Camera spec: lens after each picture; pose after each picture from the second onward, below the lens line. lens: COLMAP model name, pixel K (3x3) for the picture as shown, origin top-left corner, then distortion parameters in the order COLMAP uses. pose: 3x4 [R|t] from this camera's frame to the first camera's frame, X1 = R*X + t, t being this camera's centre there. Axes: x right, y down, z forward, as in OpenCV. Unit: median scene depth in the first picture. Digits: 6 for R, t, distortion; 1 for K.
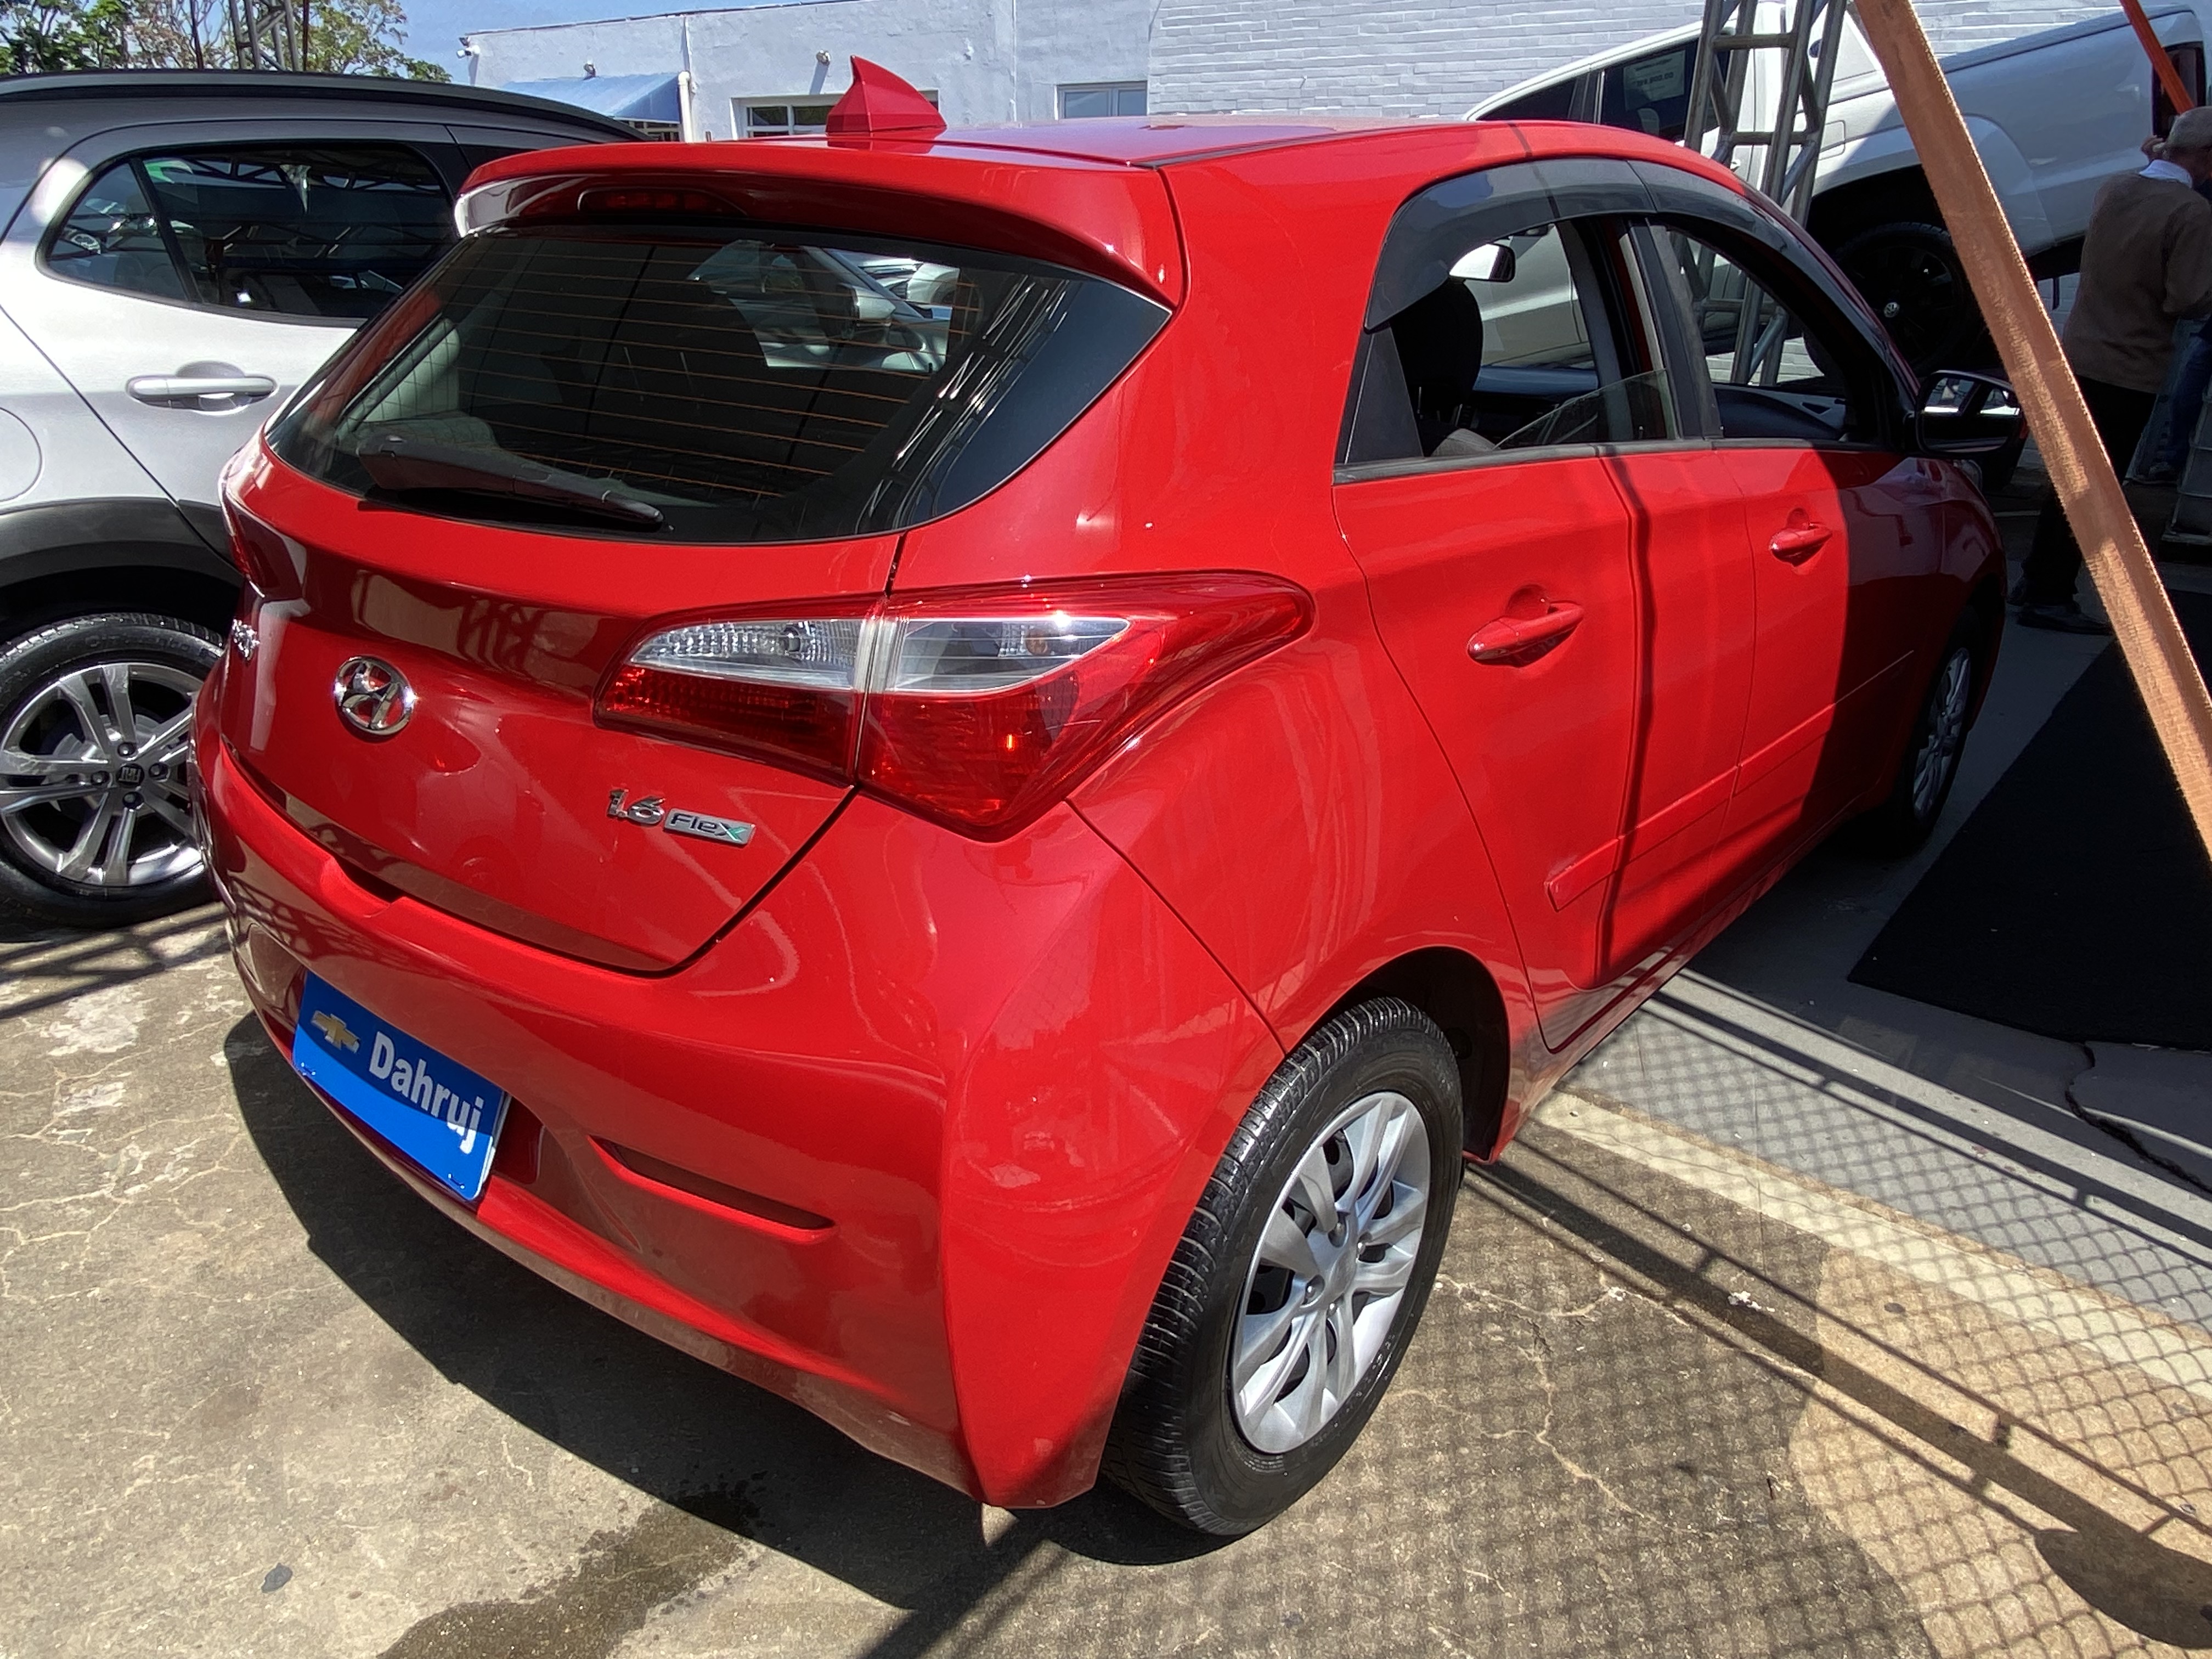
lens RADIAL K [[1551.3, 0, 1125.1], [0, 1551.3, 836.8], [0, 0, 1]] dist [0.042220, -0.007188]
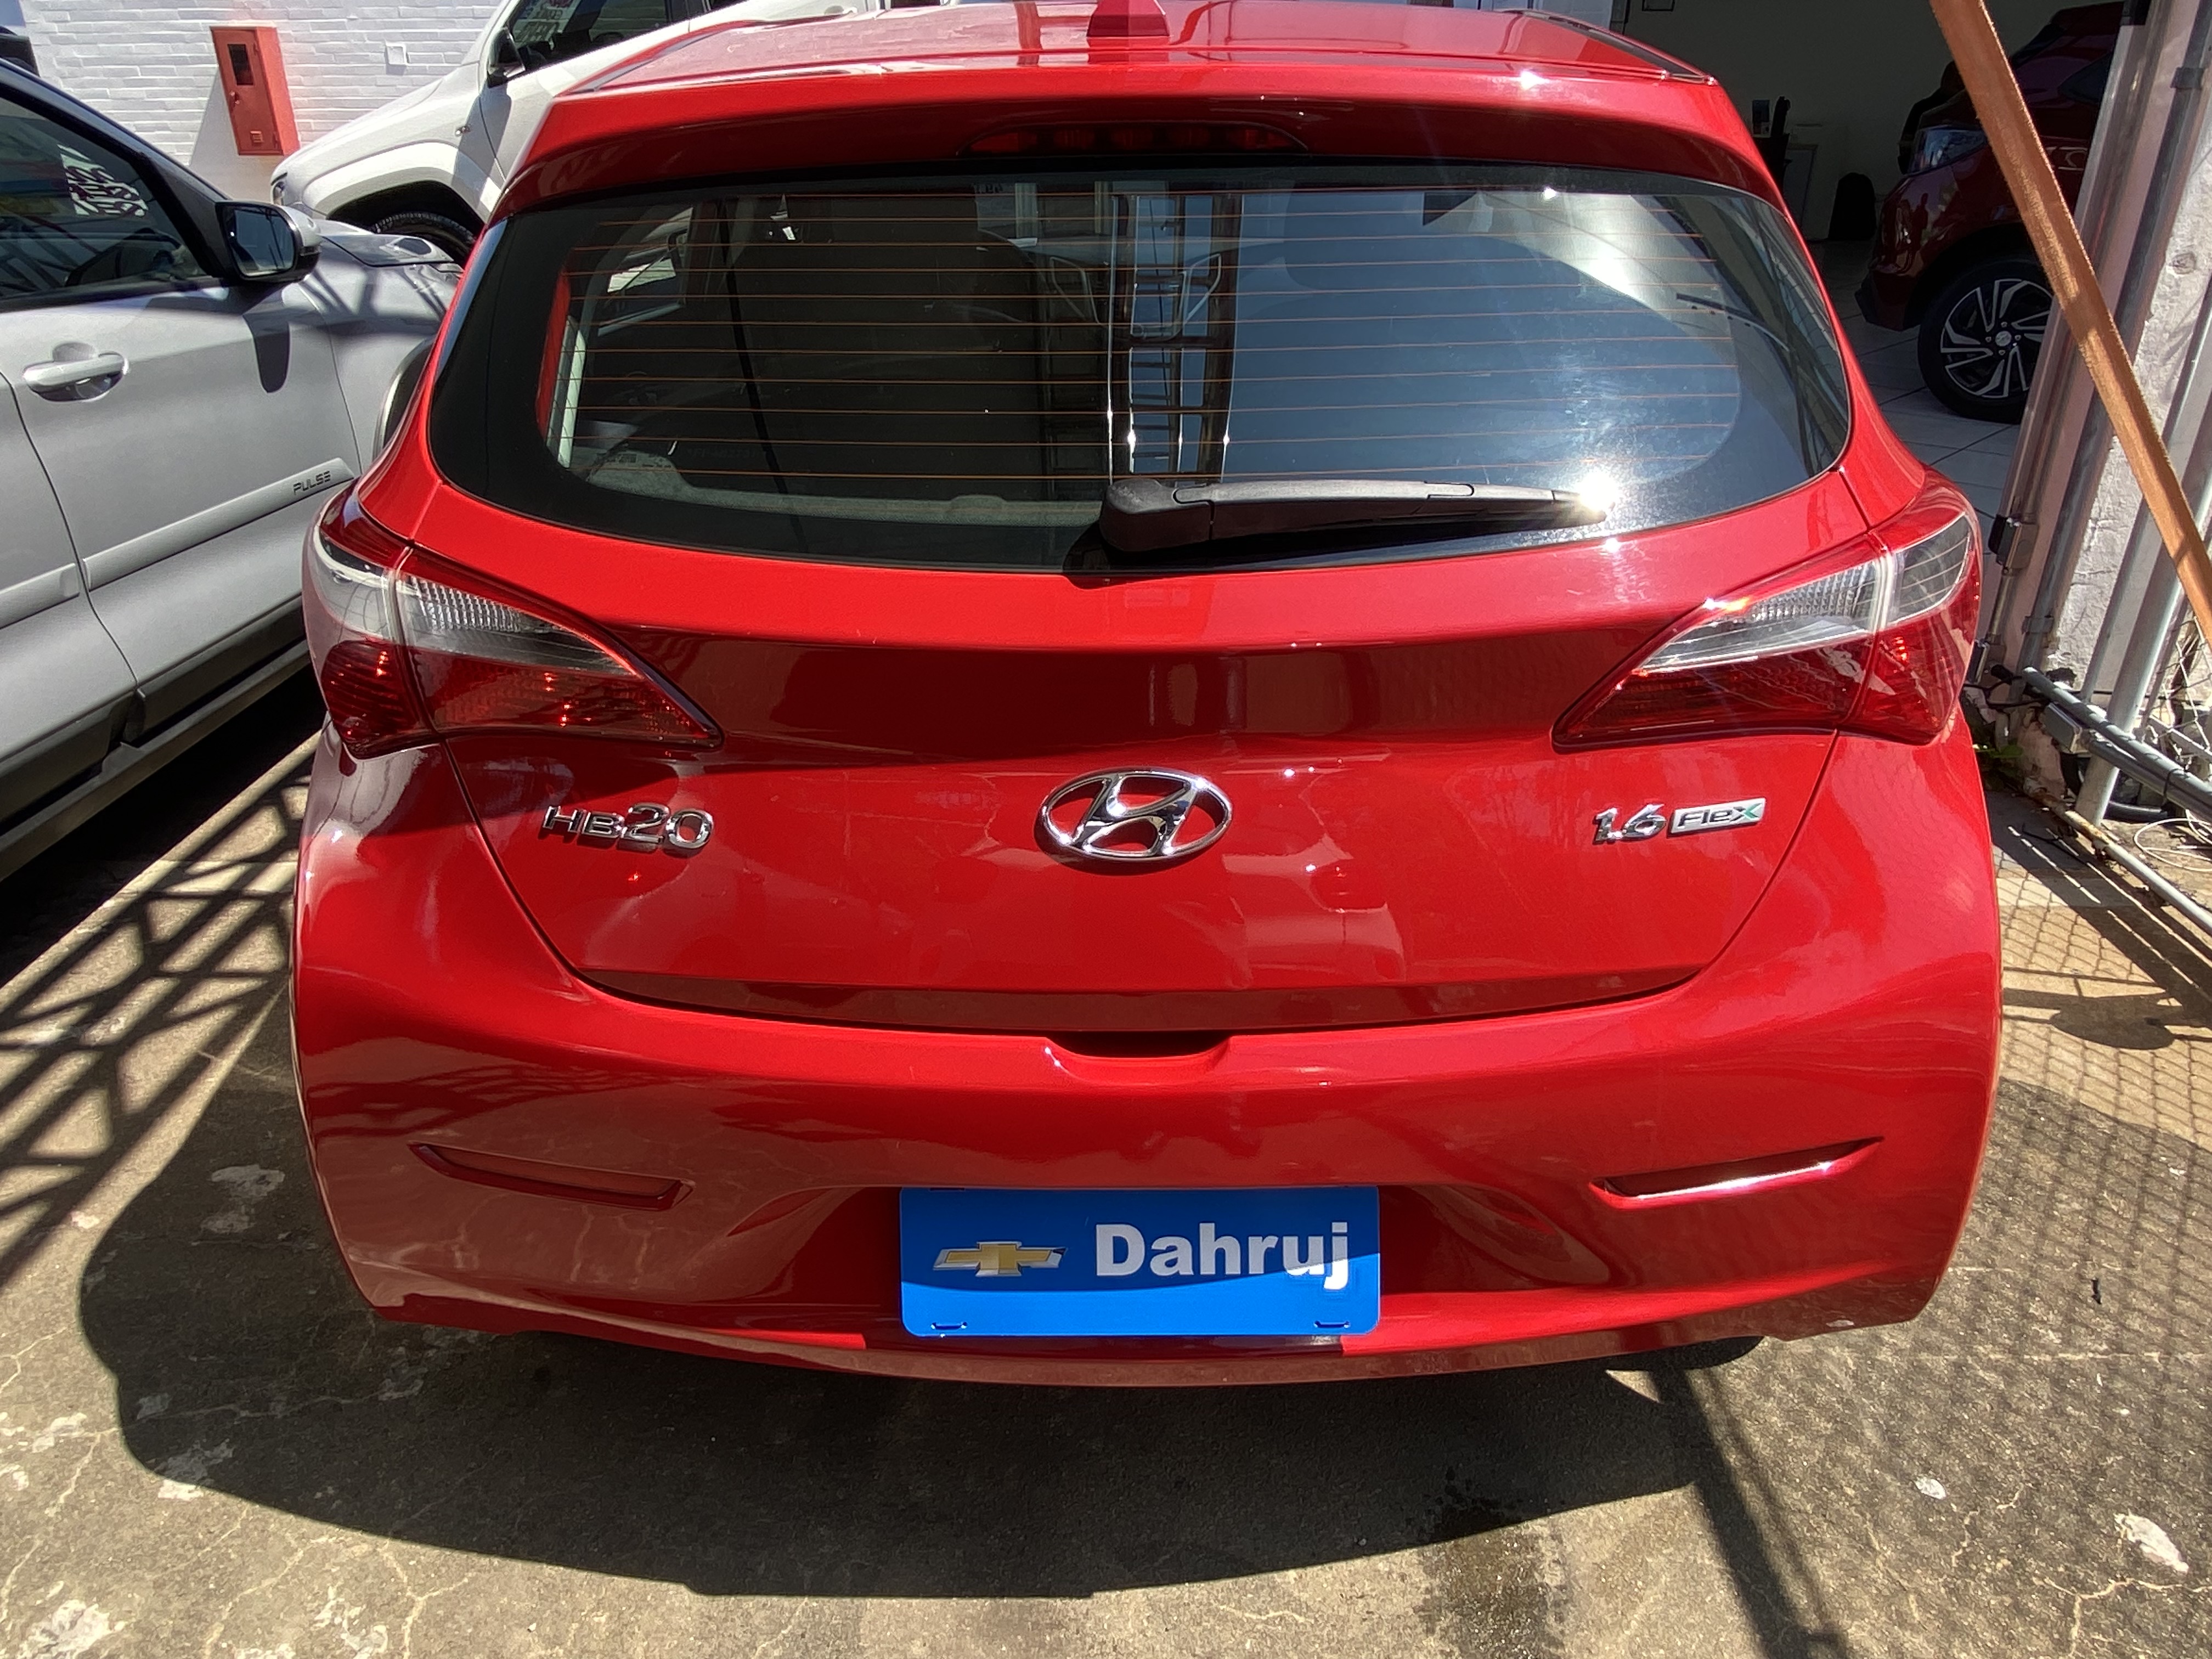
lens RADIAL K [[1551.3, 0, 1118.3], [0, 1551.3, 826.0], [0, 0, 1]] dist [0.042220, -0.007188]
pose [[0.758579, -0.309095, 0.573600, -0.892211], [0.260496, 0.950774, 0.167840, -0.208744], [-0.597243, 0.022101, 0.801756, 0.361525]]
